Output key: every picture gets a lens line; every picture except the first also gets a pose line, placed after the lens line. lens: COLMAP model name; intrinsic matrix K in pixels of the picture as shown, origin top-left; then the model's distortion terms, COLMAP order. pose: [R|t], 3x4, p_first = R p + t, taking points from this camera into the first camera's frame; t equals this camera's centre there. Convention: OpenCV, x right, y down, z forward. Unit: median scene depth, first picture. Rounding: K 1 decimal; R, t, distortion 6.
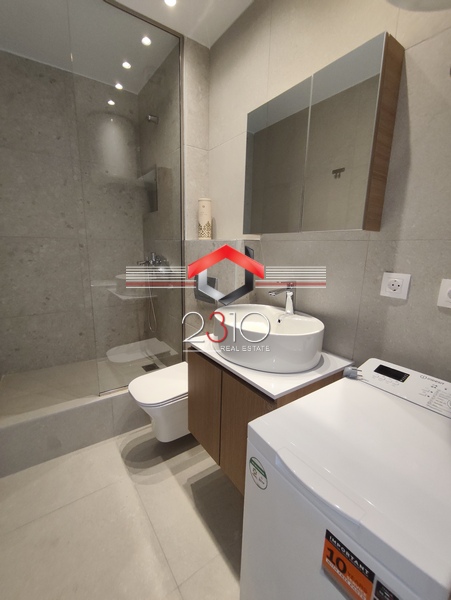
lens RADIAL K [[266.6, 0, 222.4], [0, 266.6, 298.7], [0, 0, 1]] dist [-0.004058, 0.002007]
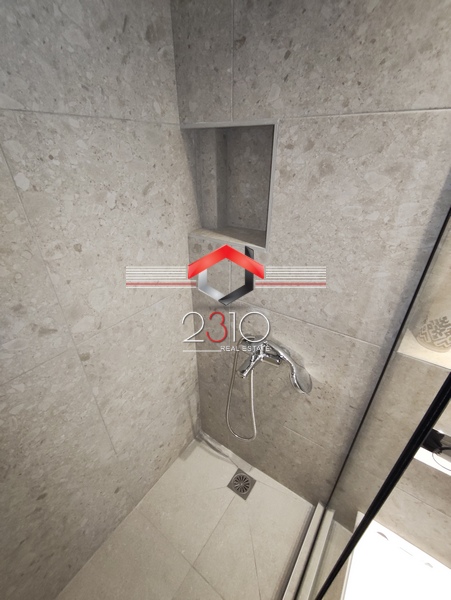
lens RADIAL K [[266.6, 0, 223.6], [0, 266.6, 302.2], [0, 0, 1]] dist [-0.004058, 0.002007]
pose [[0.940143, -0.190119, 0.282819, -0.562020], [0.085152, 0.934646, 0.345233, -0.512597], [-0.329971, -0.300485, 0.894890, 0.782519]]
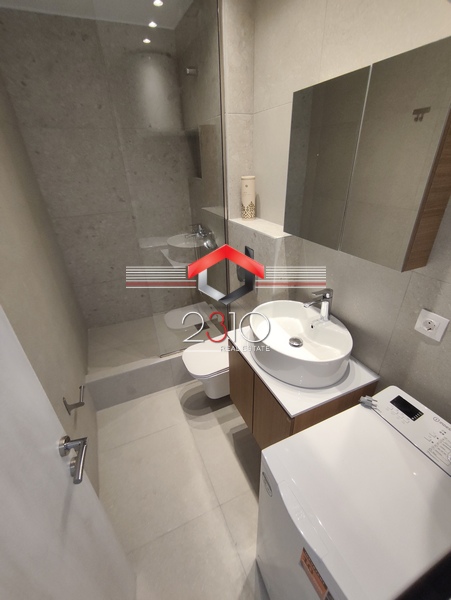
lens RADIAL K [[266.6, 0, 221.6], [0, 266.6, 300.5], [0, 0, 1]] dist [-0.004058, 0.002007]
pose [[0.978575, 0.040604, -0.201845, 0.051105], [0.019117, 0.958206, 0.285440, -0.231579], [0.204999, -0.283183, 0.936901, -0.021023]]
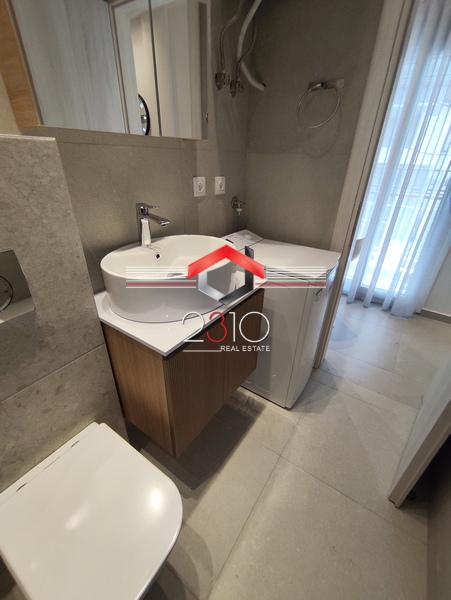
lens RADIAL K [[266.6, 0, 228.5], [0, 266.6, 305.5], [0, 0, 1]] dist [-0.004058, 0.002007]
pose [[-0.361388, -0.479671, 0.799571, -0.441077], [0.150785, 0.816175, 0.557783, -0.160517], [-0.920143, 0.322140, -0.222629, 0.743329]]
